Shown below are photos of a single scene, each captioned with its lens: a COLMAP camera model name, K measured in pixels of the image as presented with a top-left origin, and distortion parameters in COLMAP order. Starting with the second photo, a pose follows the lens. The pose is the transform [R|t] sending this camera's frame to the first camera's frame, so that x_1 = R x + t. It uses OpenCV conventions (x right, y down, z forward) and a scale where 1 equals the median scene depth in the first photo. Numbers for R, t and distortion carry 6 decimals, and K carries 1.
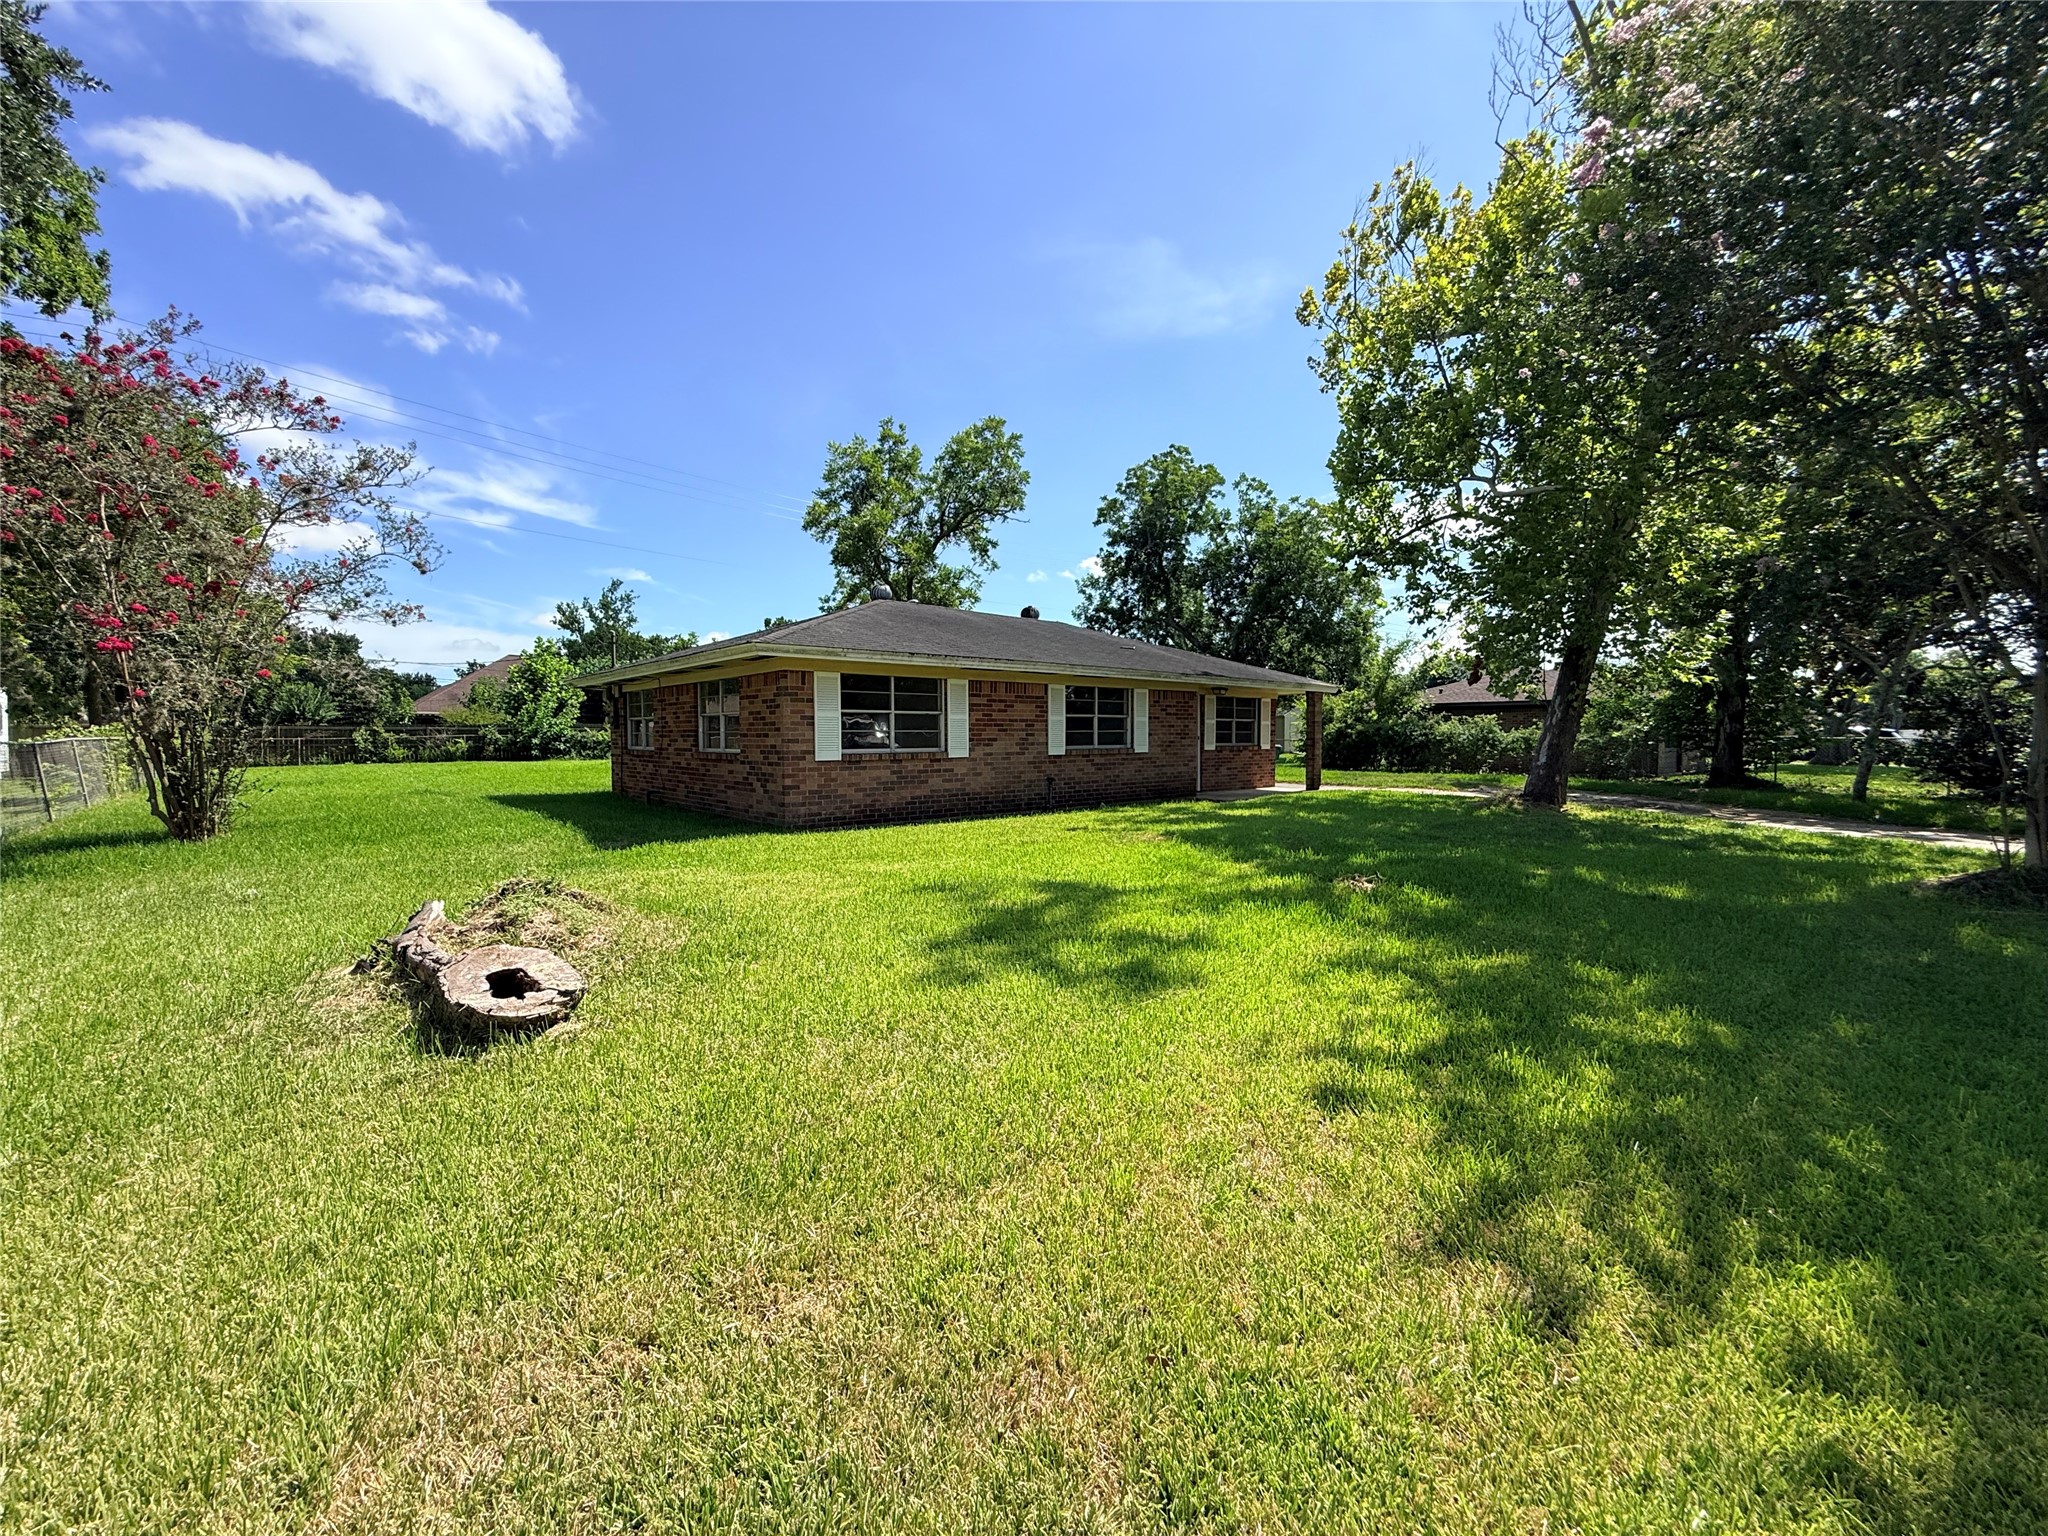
lens RADIAL K [[818.0, 0, 1023.7], [0, 818.0, 764.7], [0, 0, 1]] dist [-0.001231, 0.000096]
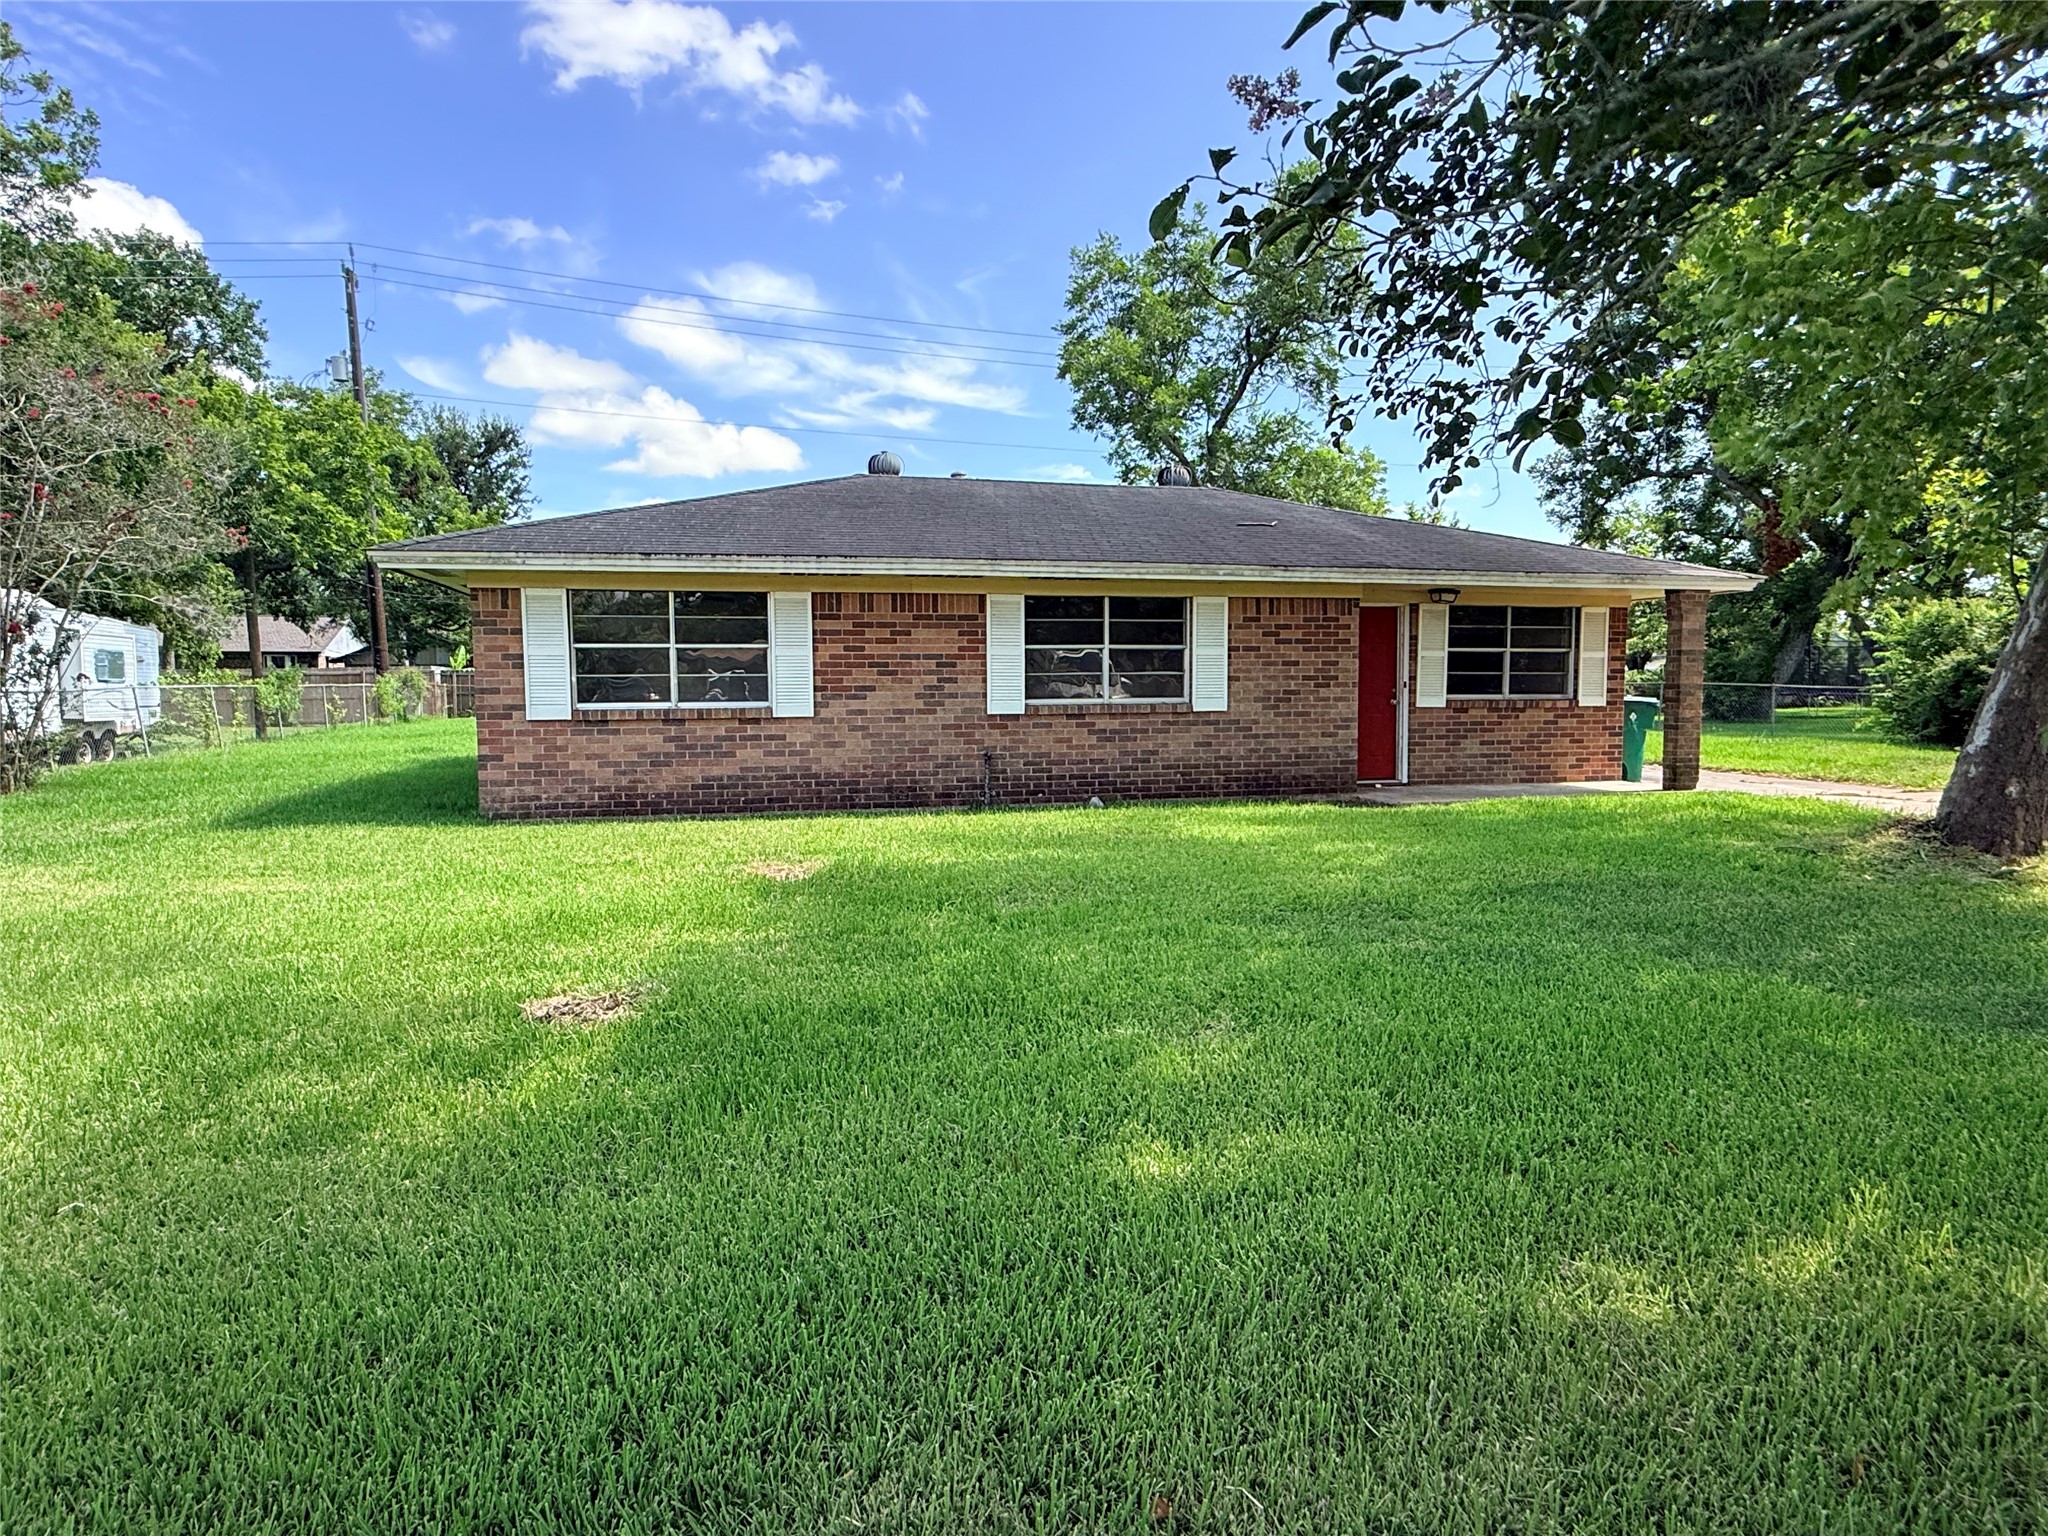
lens RADIAL K [[1175.1, 0, 1024.0], [0, 1175.1, 768.0], [0, 0, 1]] dist [0.001694, -0.000657]
pose [[0.888093, 0.030247, -0.458668, 1.023195], [-0.013352, 0.999109, 0.040034, -0.017352], [0.459470, -0.029430, 0.887706, 0.587040]]
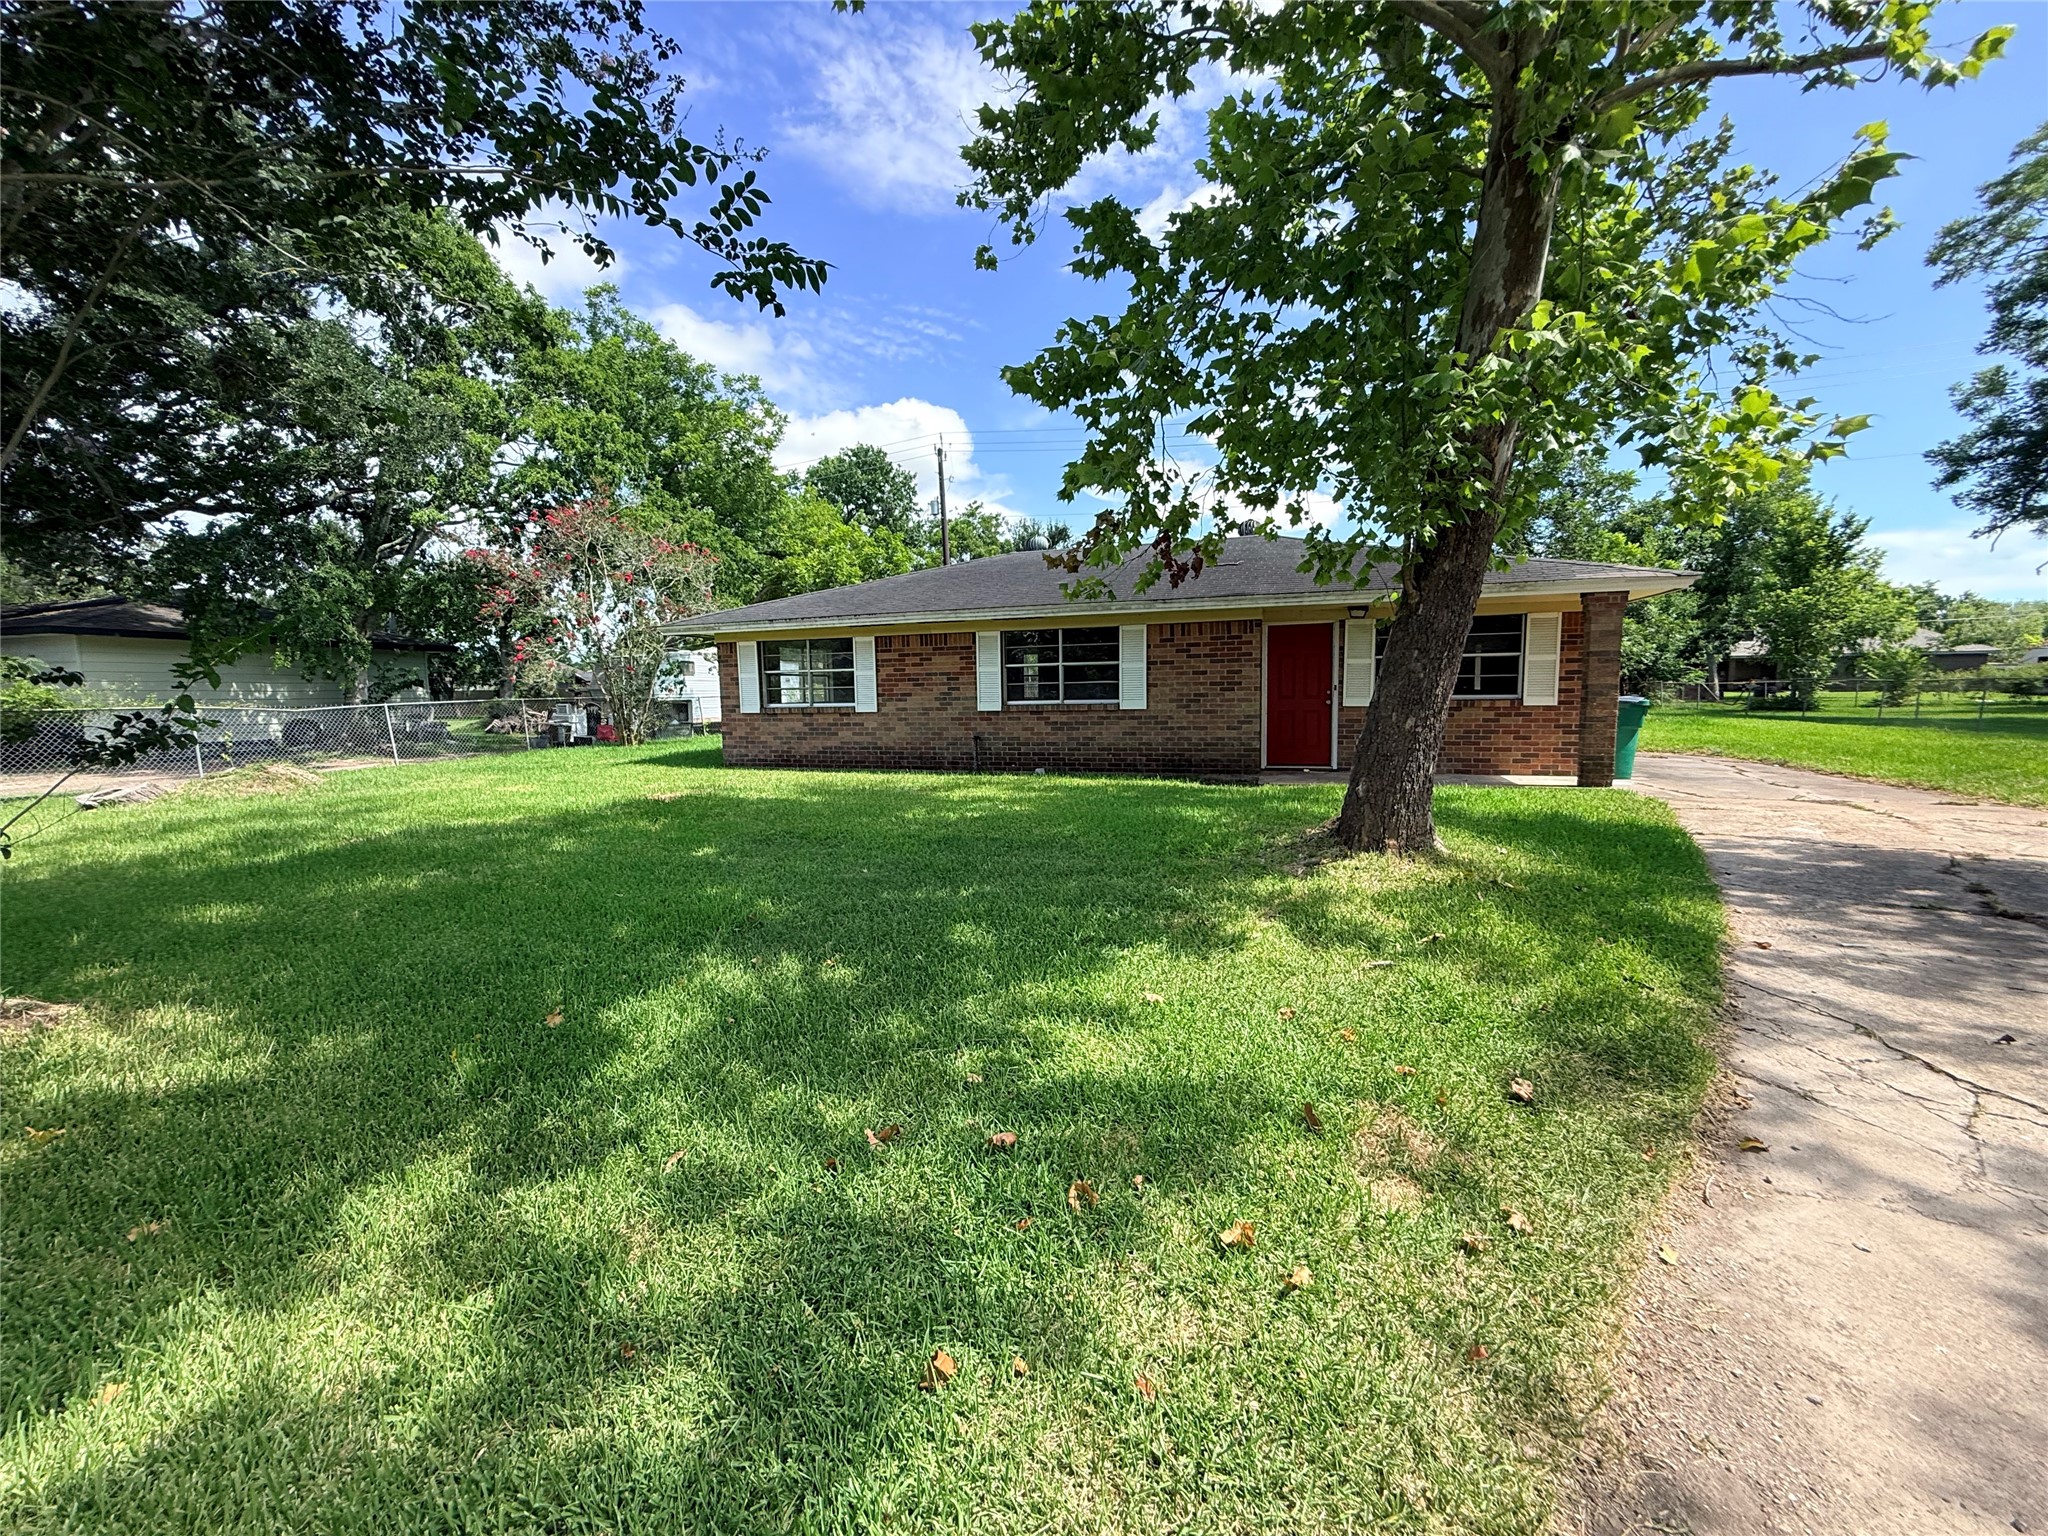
lens RADIAL K [[822.7, 0, 1018.4], [0, 822.7, 772.9], [0, 0, 1]] dist [0.001730, 0.000178]
pose [[0.499376, 0.079611, -0.862720, 1.937673], [-0.016930, 0.996476, 0.082155, -0.044311], [0.866220, -0.026420, 0.498964, 1.338374]]
